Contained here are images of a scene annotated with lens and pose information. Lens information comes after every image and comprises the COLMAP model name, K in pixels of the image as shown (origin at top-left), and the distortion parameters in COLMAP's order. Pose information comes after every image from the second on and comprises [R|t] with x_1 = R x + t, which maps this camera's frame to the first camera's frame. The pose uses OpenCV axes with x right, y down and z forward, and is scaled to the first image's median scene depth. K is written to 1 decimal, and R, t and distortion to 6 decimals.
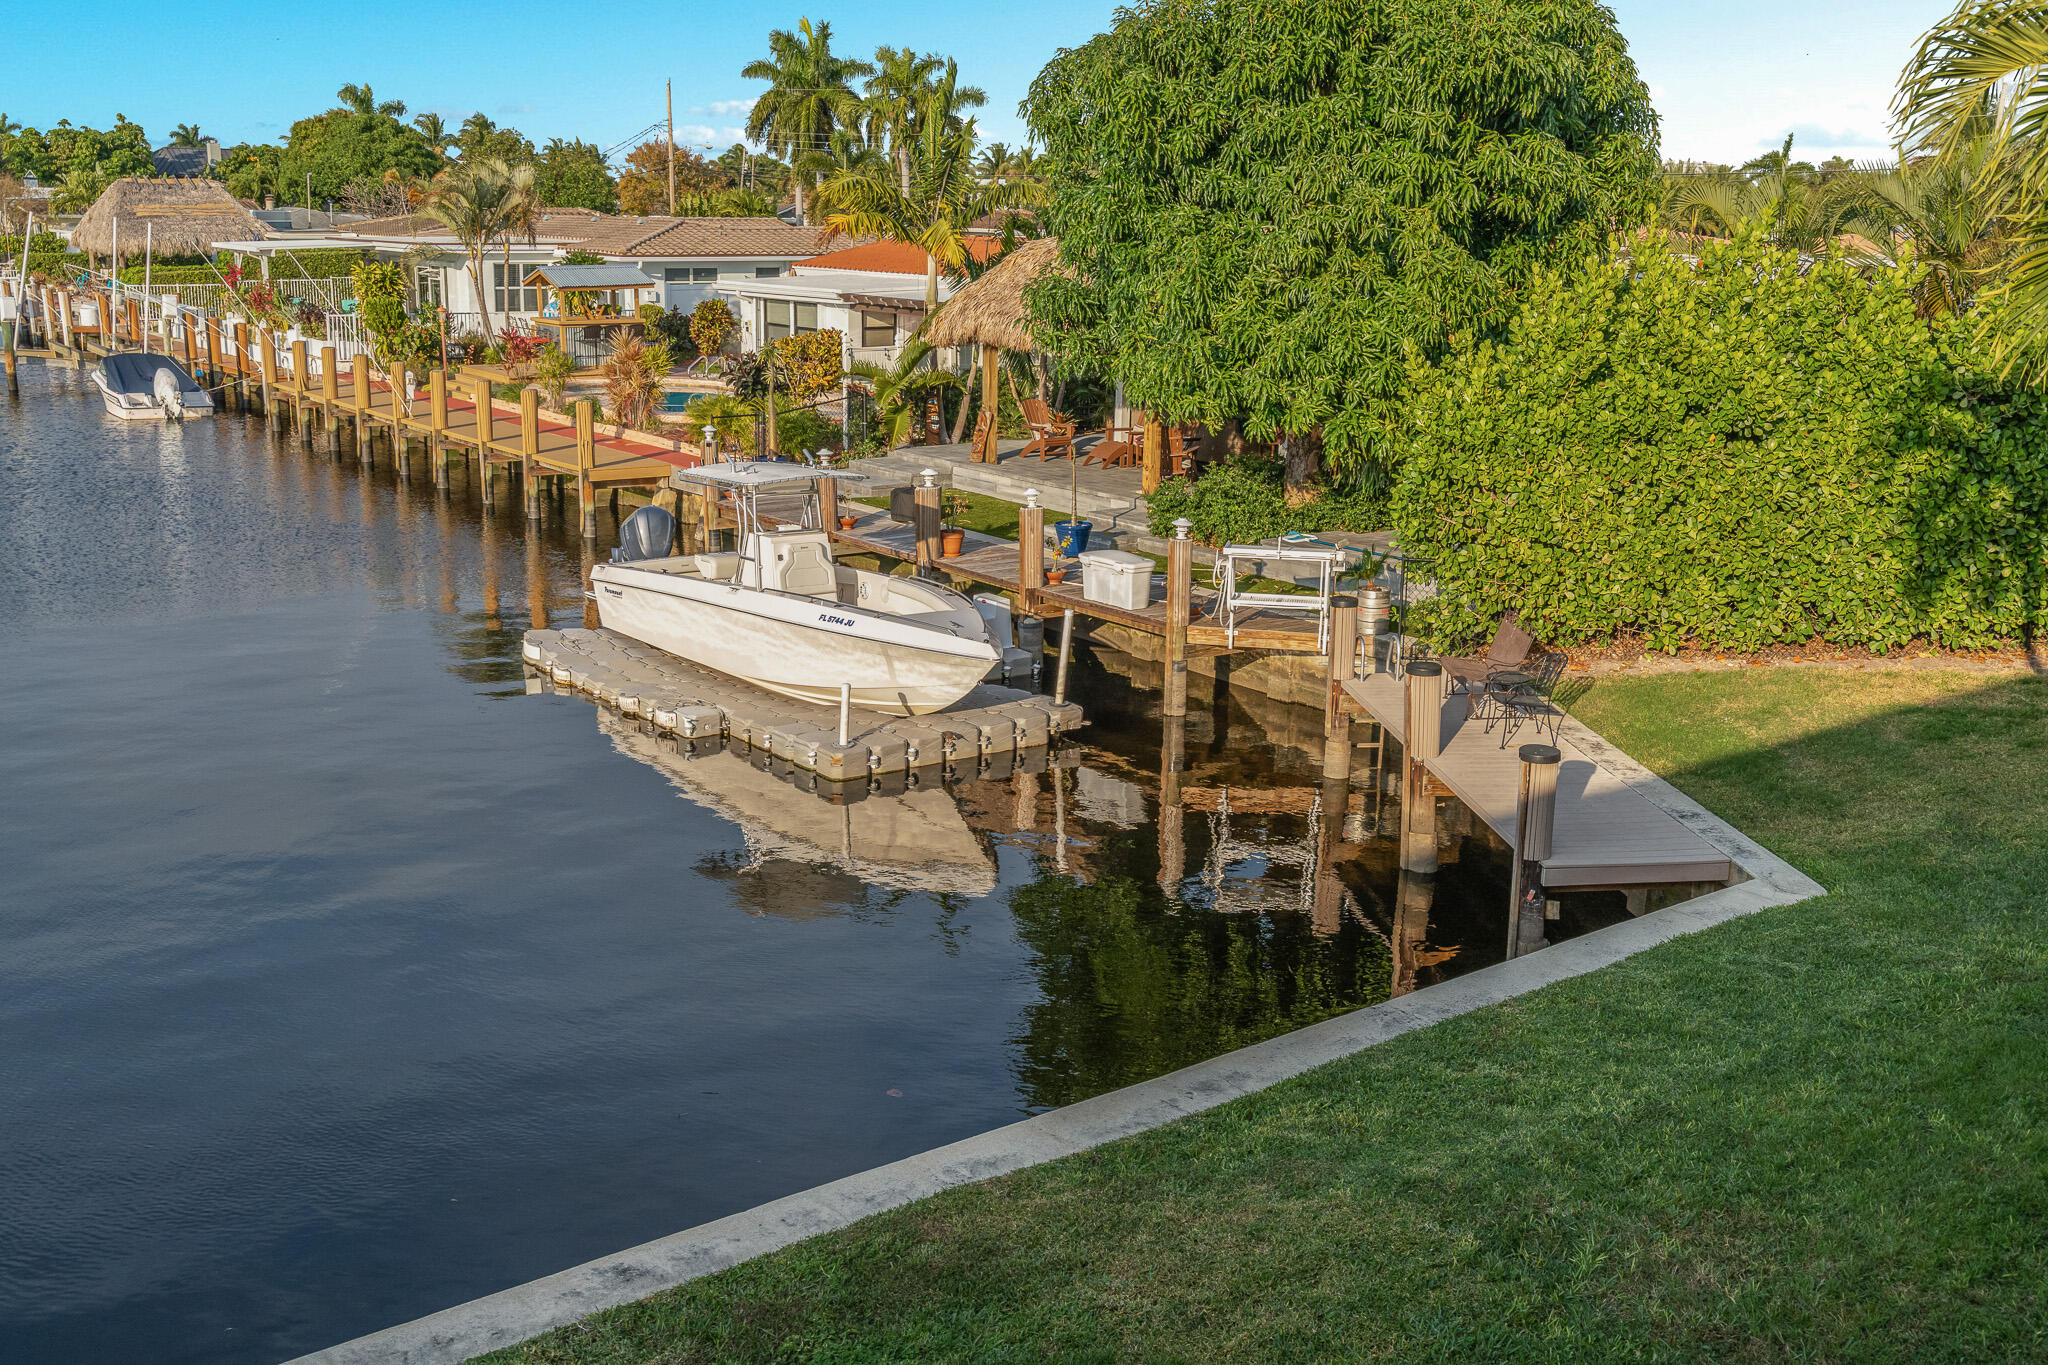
lens RADIAL K [[1997.6, 0, 1024.0], [0, 1997.6, 682.5], [0, 0, 1]] dist [0.002722, 0.004972]
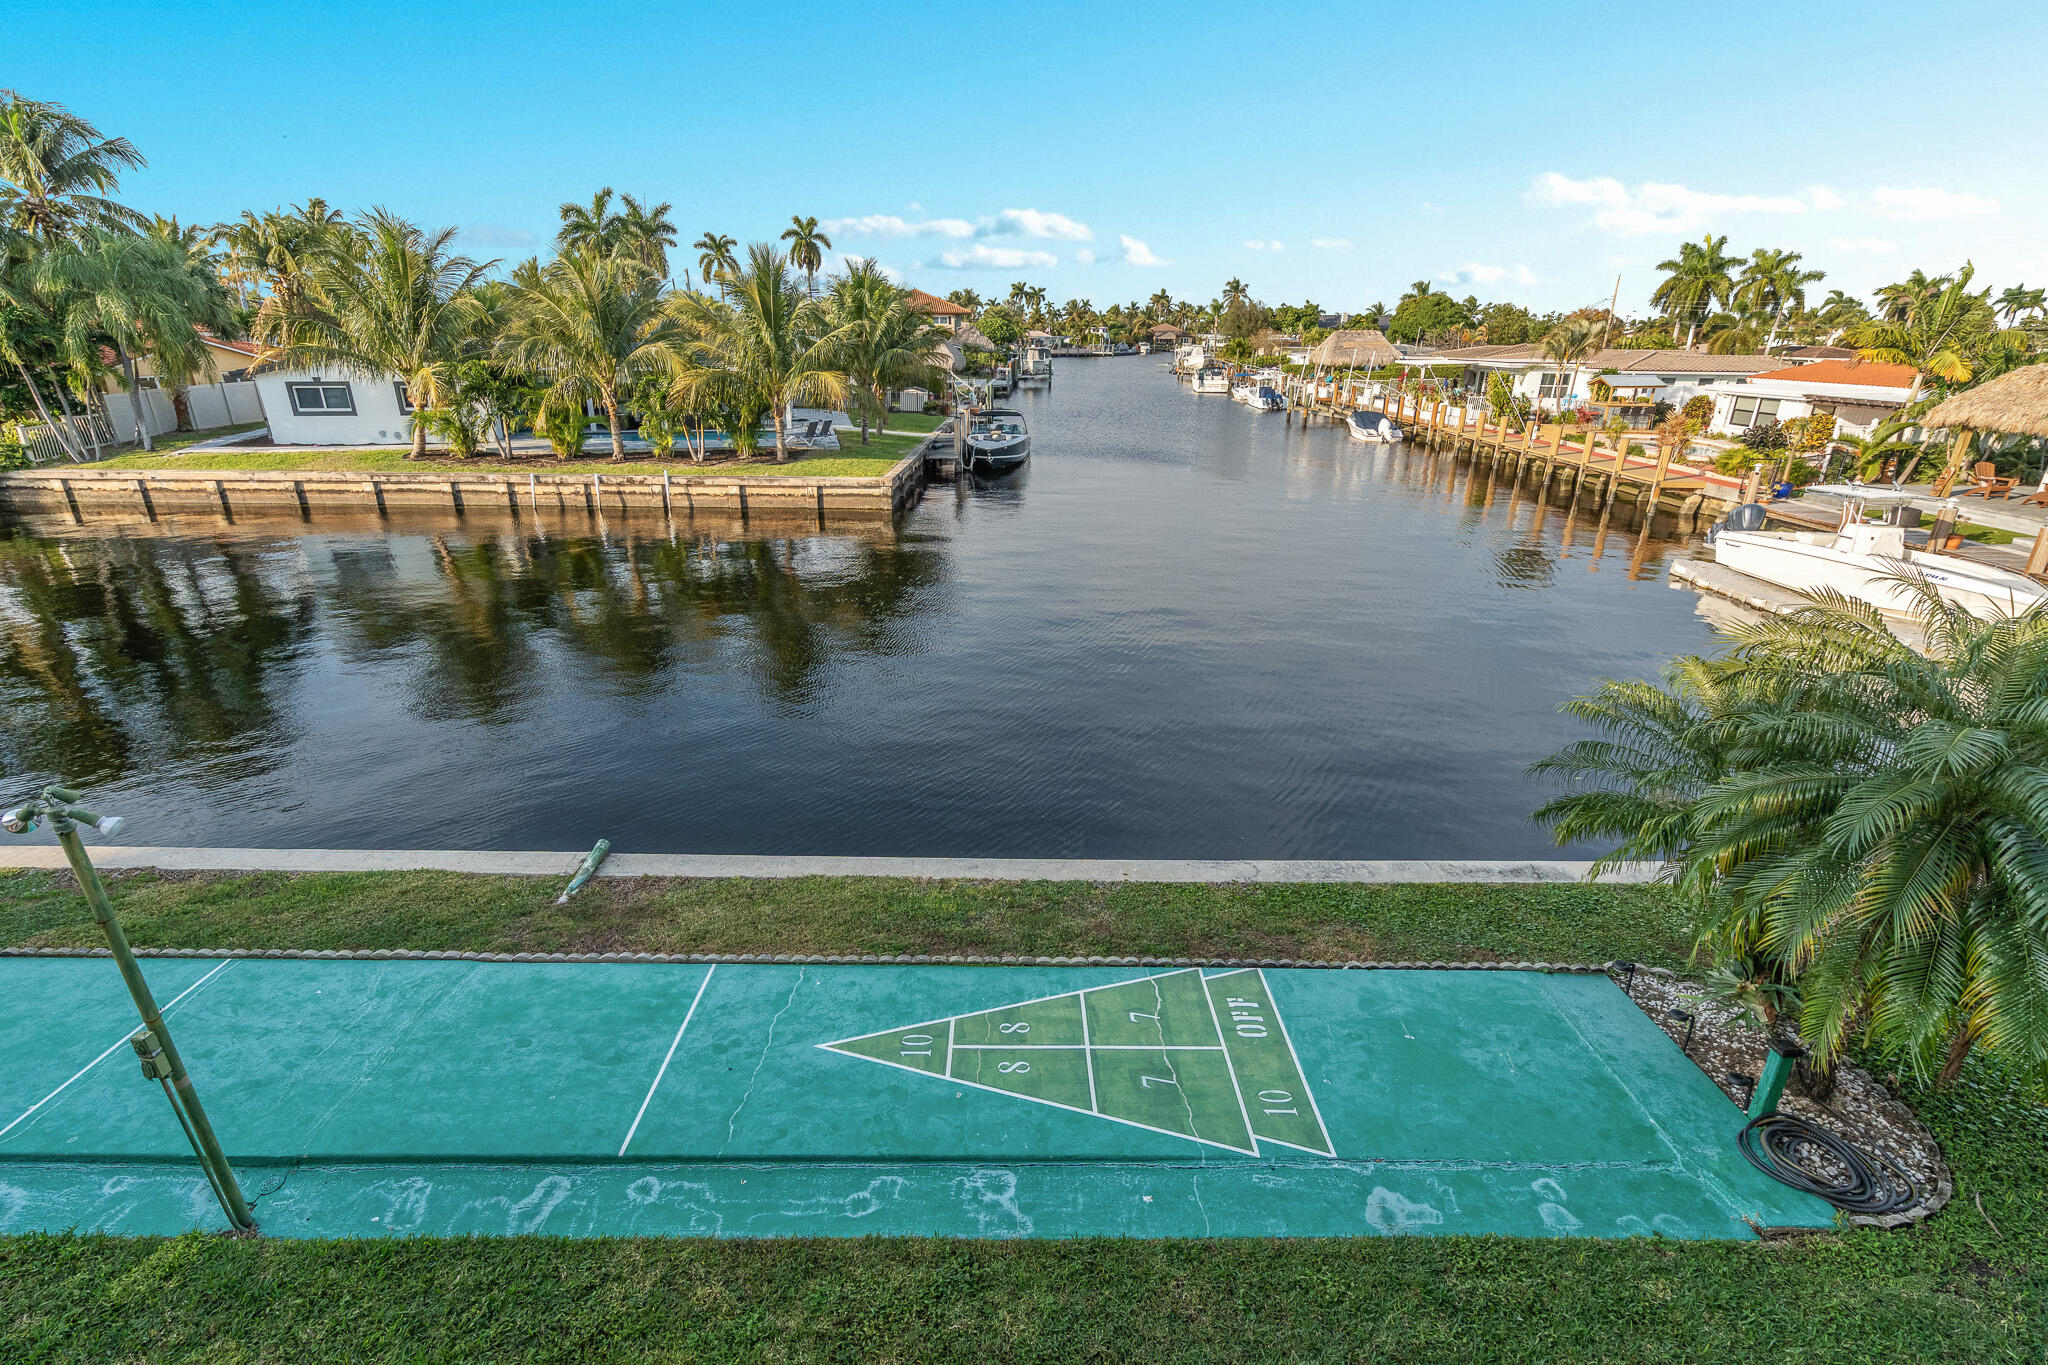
lens RADIAL K [[916.6, 0, 1024.0], [0, 916.6, 682.5], [0, 0, 1]] dist [-0.009190, 0.004412]
pose [[0.796577, 0.210407, -0.566740, -0.220513], [-0.139947, 0.976193, 0.165718, 0.036064], [0.588115, -0.052693, 0.807059, -0.156978]]
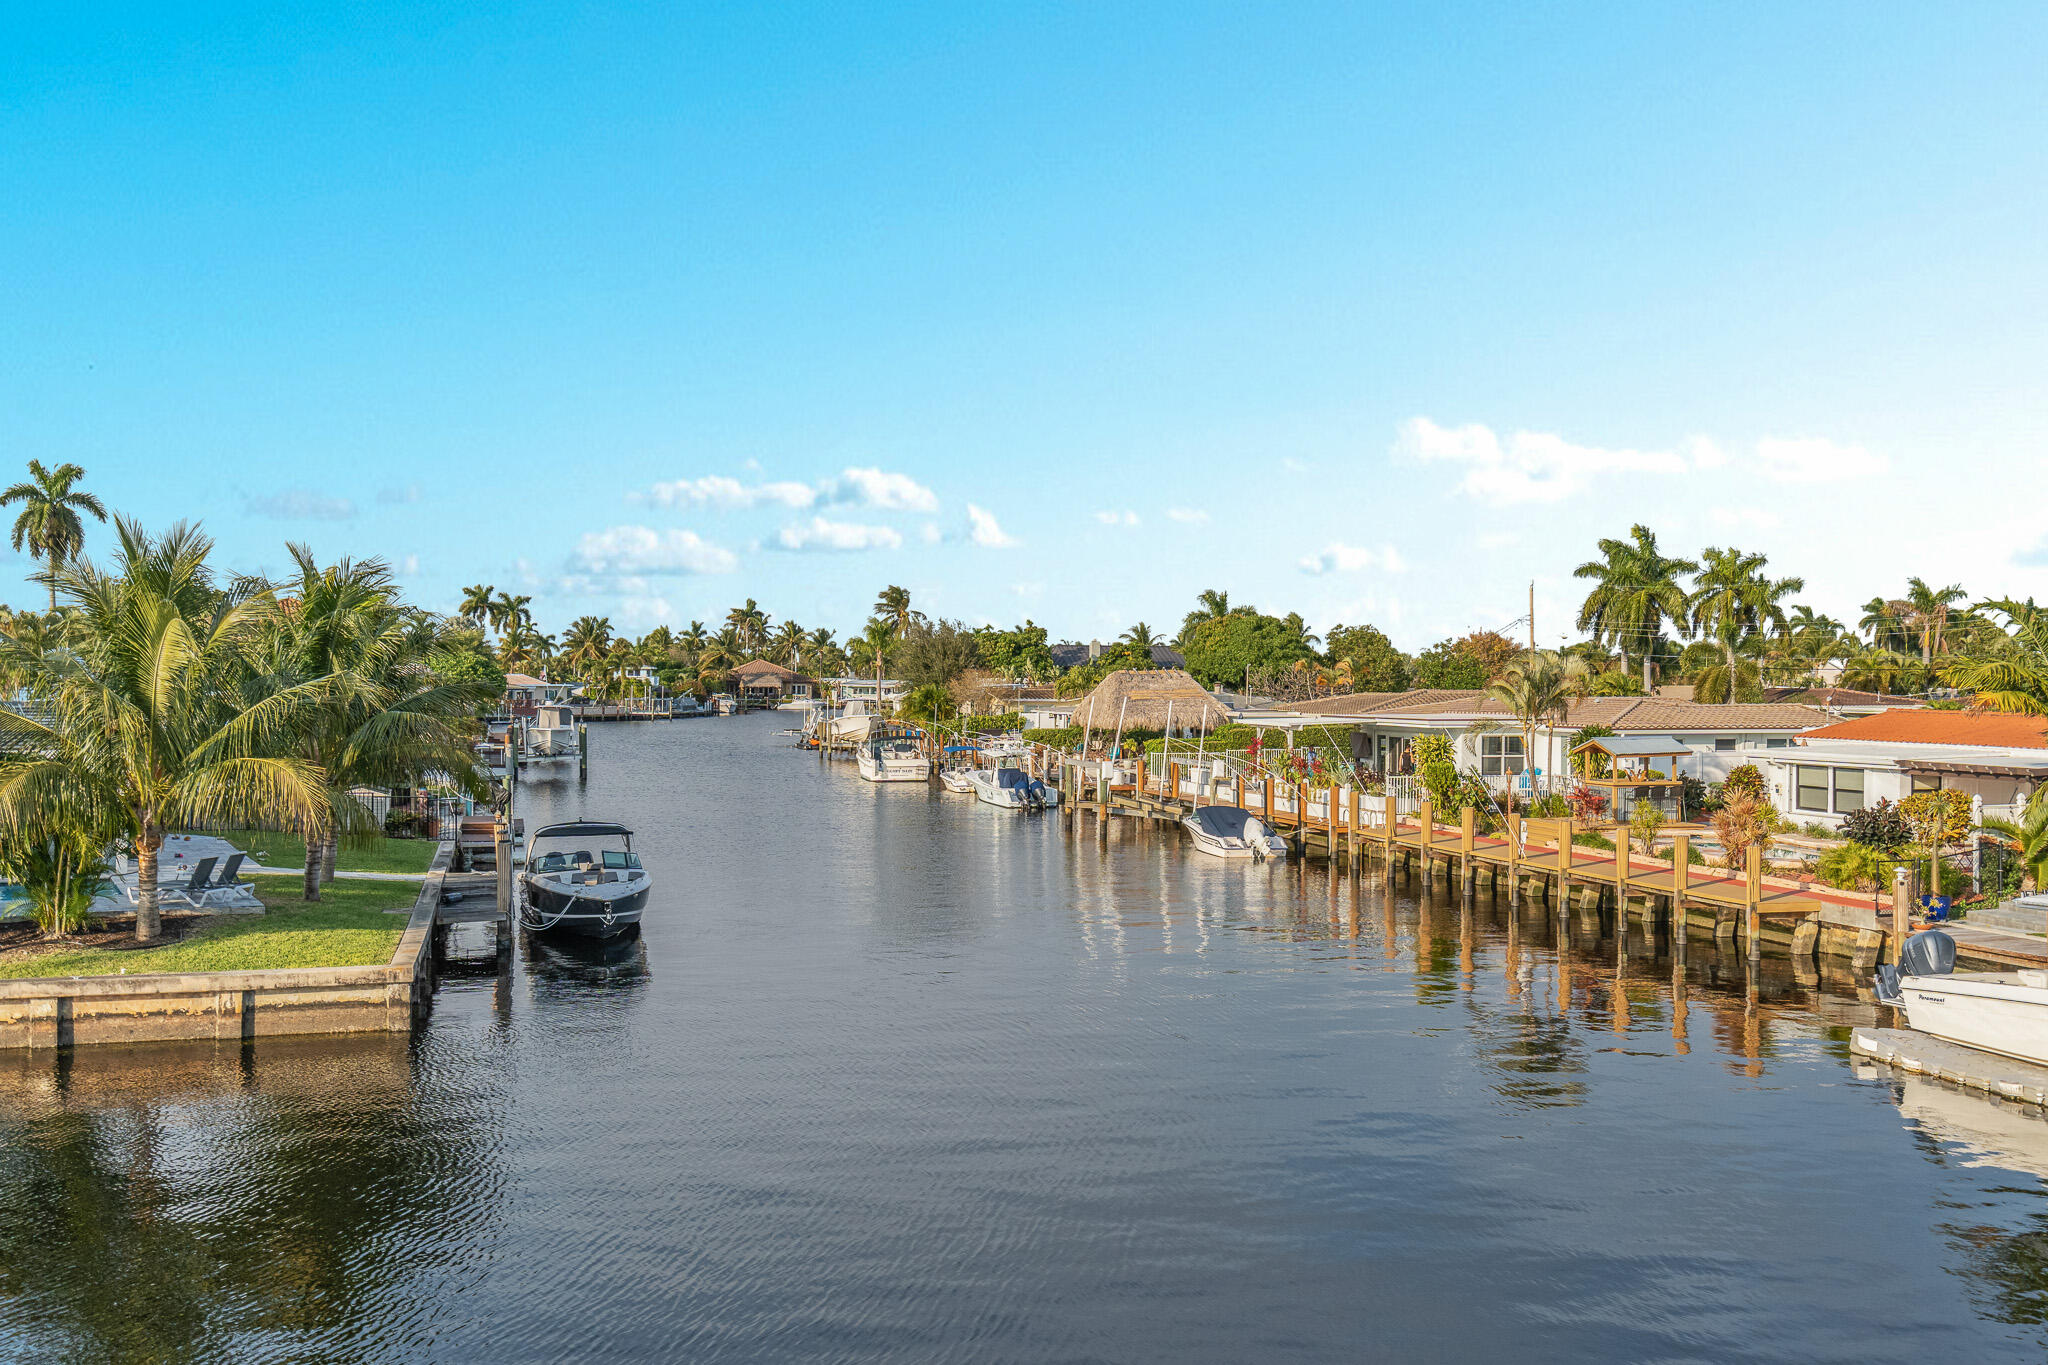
lens RADIAL K [[1842.8, 0, 1020.8], [0, 1842.8, 683.7], [0, 0, 1]] dist [-0.001880, 0.005117]
pose [[0.937593, -0.009783, -0.347596, -0.328007], [-0.071746, 0.972654, -0.220900, 0.054493], [0.340252, 0.232053, 0.911252, -0.246780]]
